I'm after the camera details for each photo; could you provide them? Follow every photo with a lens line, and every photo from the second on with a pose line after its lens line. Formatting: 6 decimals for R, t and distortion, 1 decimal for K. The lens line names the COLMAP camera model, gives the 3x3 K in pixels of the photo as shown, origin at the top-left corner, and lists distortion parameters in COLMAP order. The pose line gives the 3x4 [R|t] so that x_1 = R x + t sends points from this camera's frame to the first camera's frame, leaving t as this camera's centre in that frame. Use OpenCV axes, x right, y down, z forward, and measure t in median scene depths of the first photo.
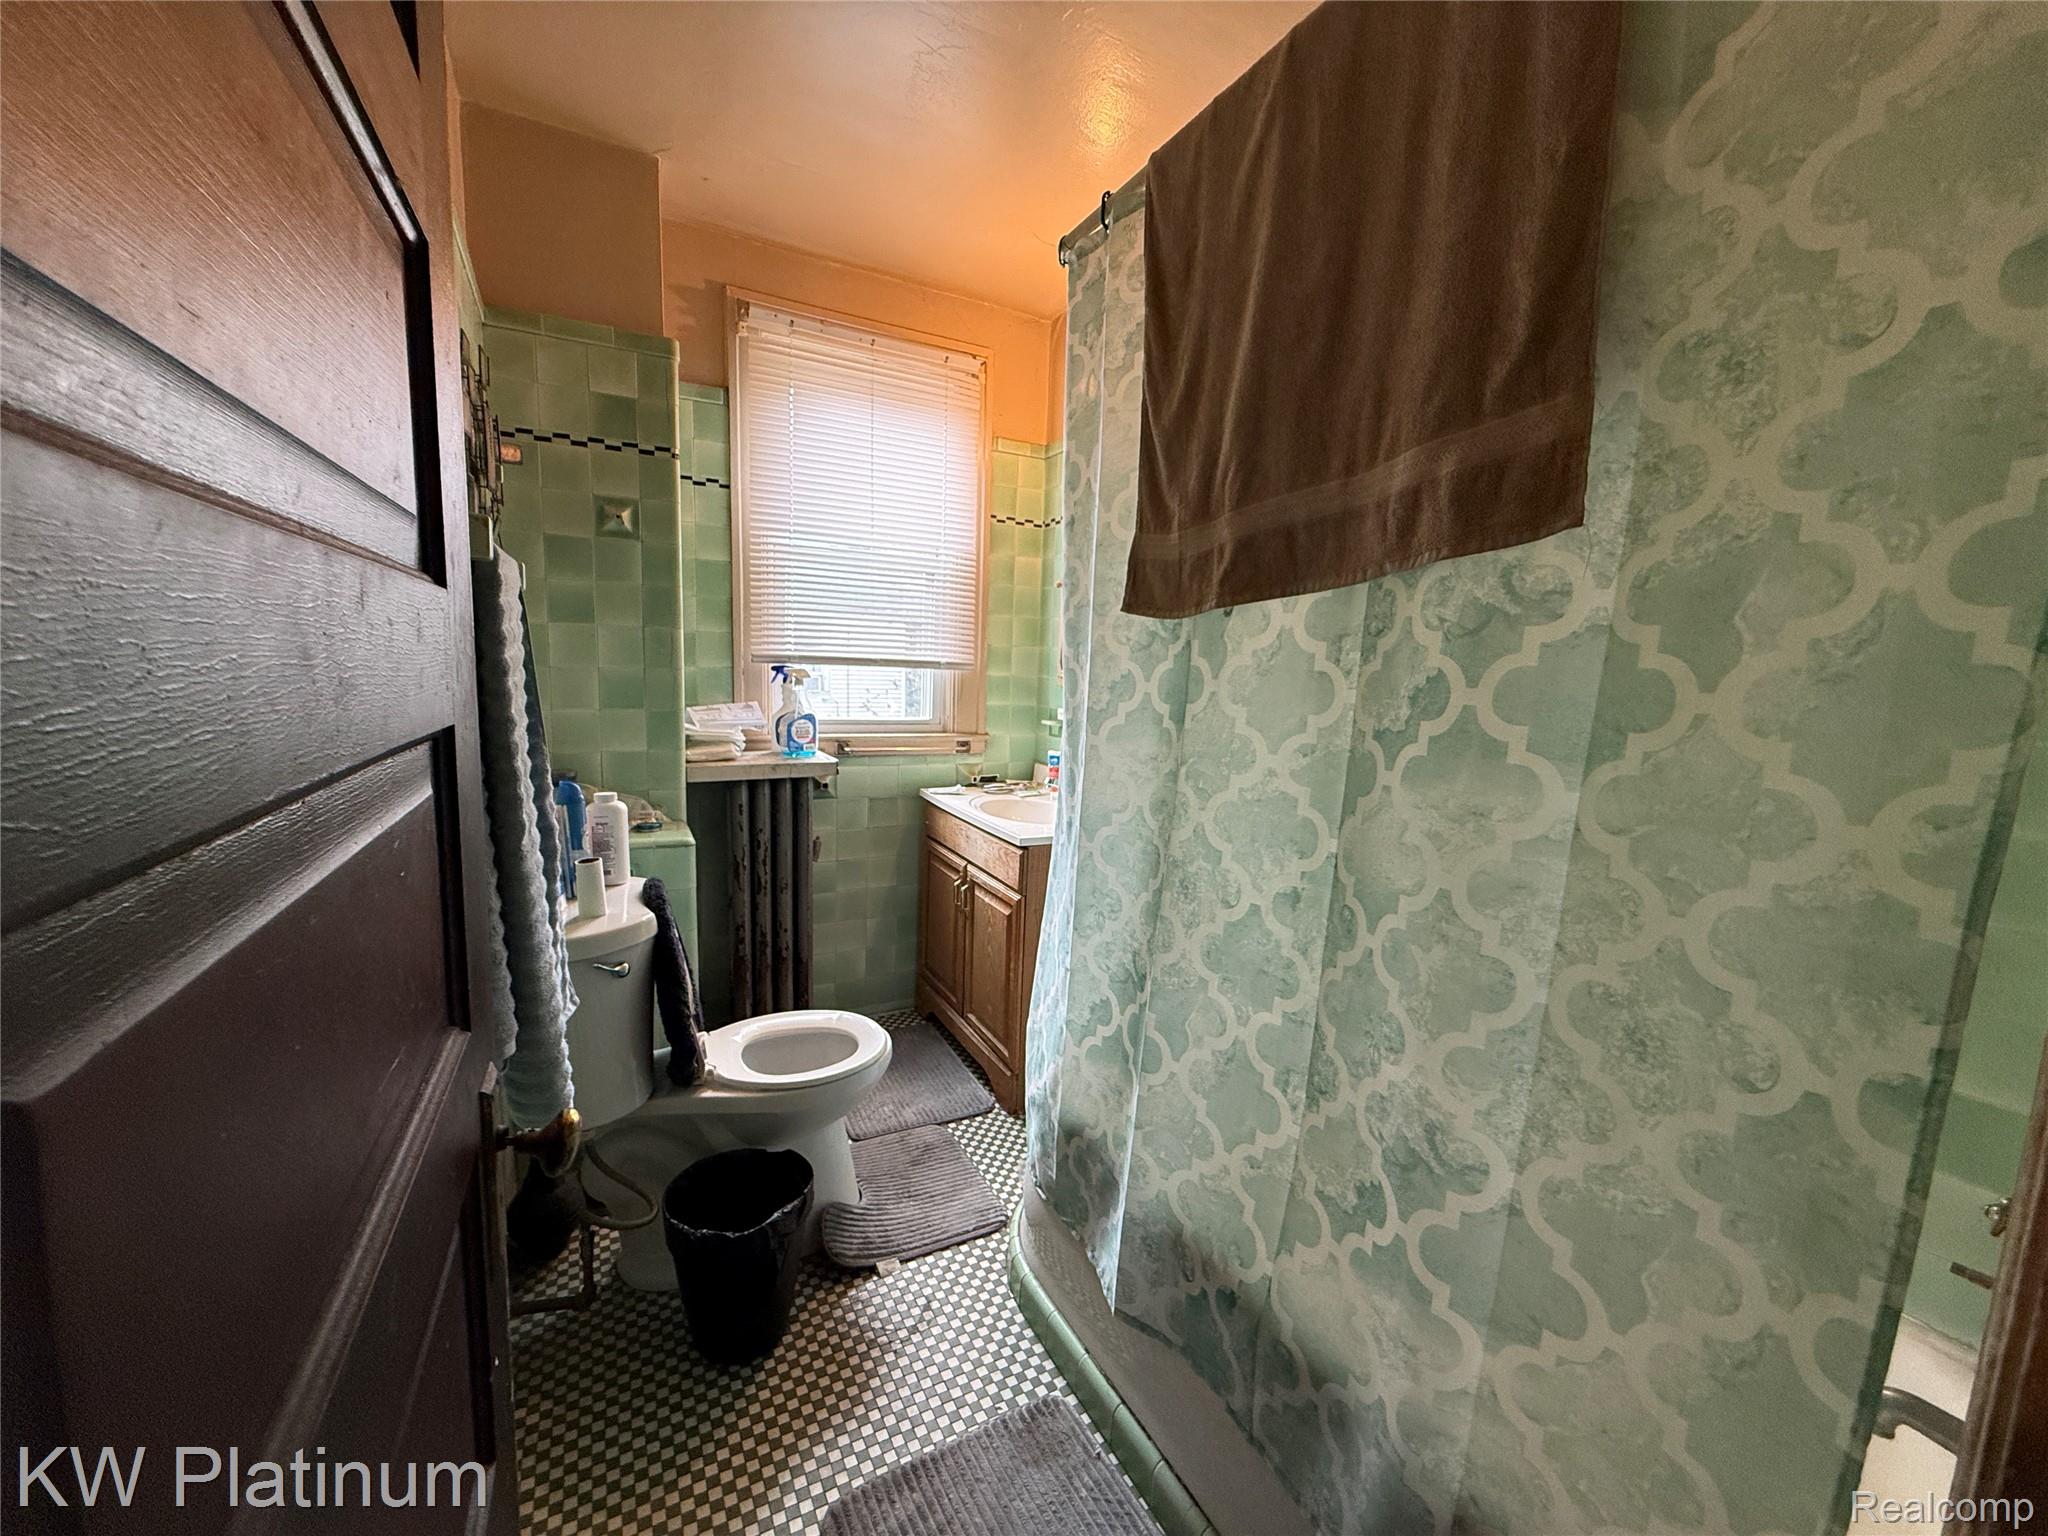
lens RADIAL K [[815.9, 0, 1024.6], [0, 815.9, 769.8], [0, 0, 1]] dist [0.002008, -0.000012]
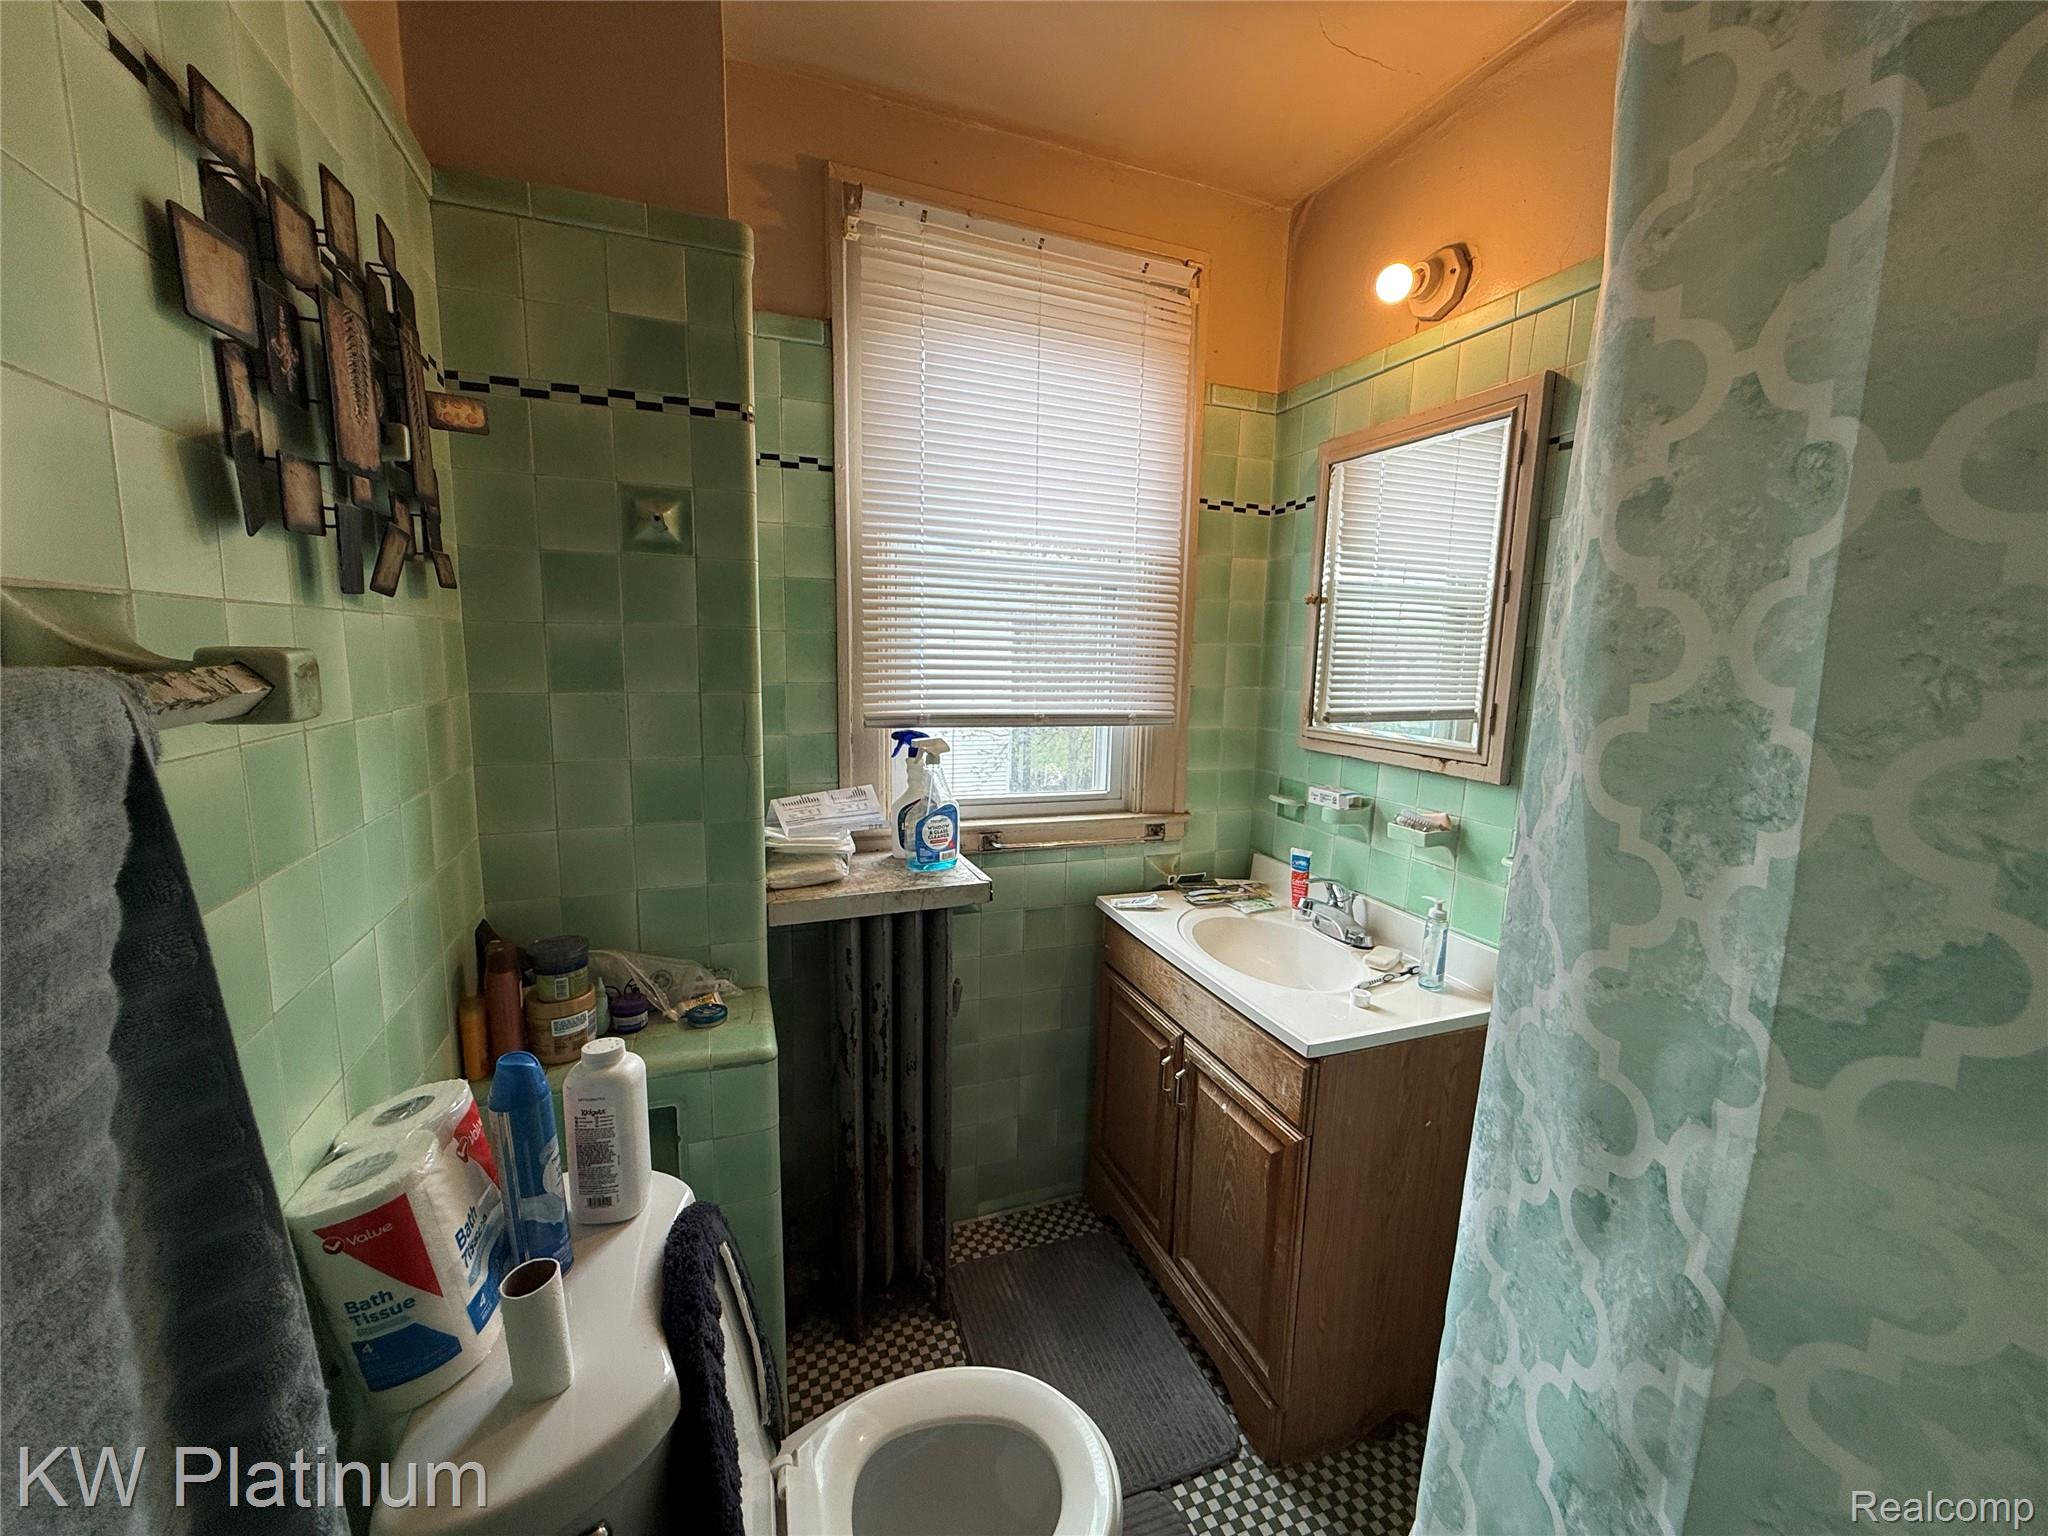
lens RADIAL K [[815.9, 0, 1030.6], [0, 815.9, 773.4], [0, 0, 1]] dist [0.002008, -0.000012]
pose [[0.993697, 0.004807, -0.111997, -0.122760], [-0.003165, 0.999885, 0.014835, -0.106035], [0.112055, -0.014387, 0.993598, 0.346855]]
